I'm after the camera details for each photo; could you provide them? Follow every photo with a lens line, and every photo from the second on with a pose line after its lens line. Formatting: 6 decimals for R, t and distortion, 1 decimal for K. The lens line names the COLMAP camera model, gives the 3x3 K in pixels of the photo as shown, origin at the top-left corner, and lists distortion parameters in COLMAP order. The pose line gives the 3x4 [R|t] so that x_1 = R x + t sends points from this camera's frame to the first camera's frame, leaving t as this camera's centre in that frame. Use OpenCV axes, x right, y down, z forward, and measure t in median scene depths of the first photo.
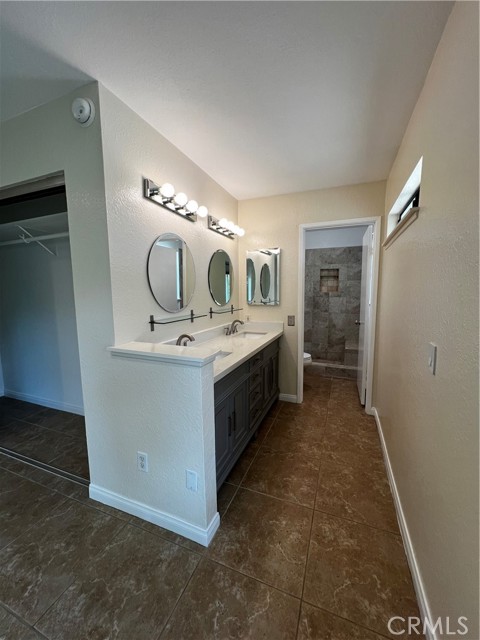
lens RADIAL K [[256.1, 0, 240.0], [0, 256.1, 320.0], [0, 0, 1]] dist [-0.000187, 0.000010]
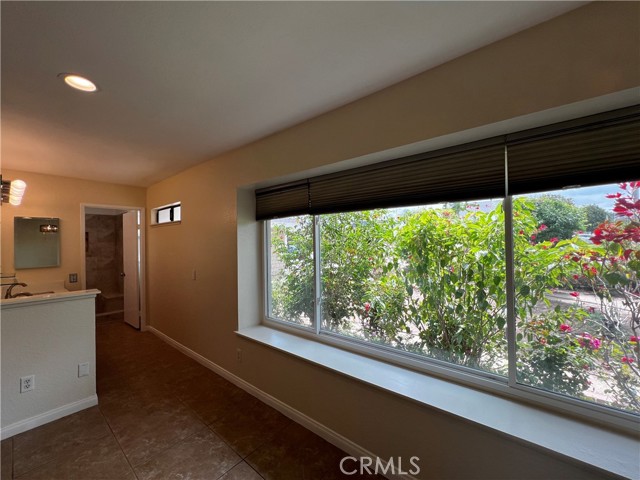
lens RADIAL K [[256.1, 0, 320.0], [0, 256.1, 240.0], [0, 0, 1]] dist [-0.000187, 0.000010]
pose [[0.300546, 0.010322, 0.953712, -0.390268], [0.121544, 0.991374, -0.049032, 0.016399], [-0.945991, 0.130654, 0.296699, -0.313875]]
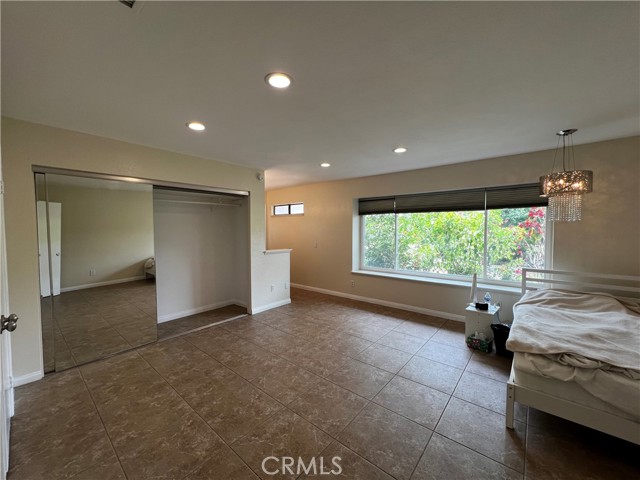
lens RADIAL K [[256.1, 0, 320.0], [0, 256.1, 240.0], [0, 0, 1]] dist [-0.000187, 0.000010]
pose [[0.315128, -0.038504, 0.948268, -1.001263], [0.112411, 0.993657, 0.002990, 0.009470], [-0.942368, 0.105654, 0.317457, -0.187719]]
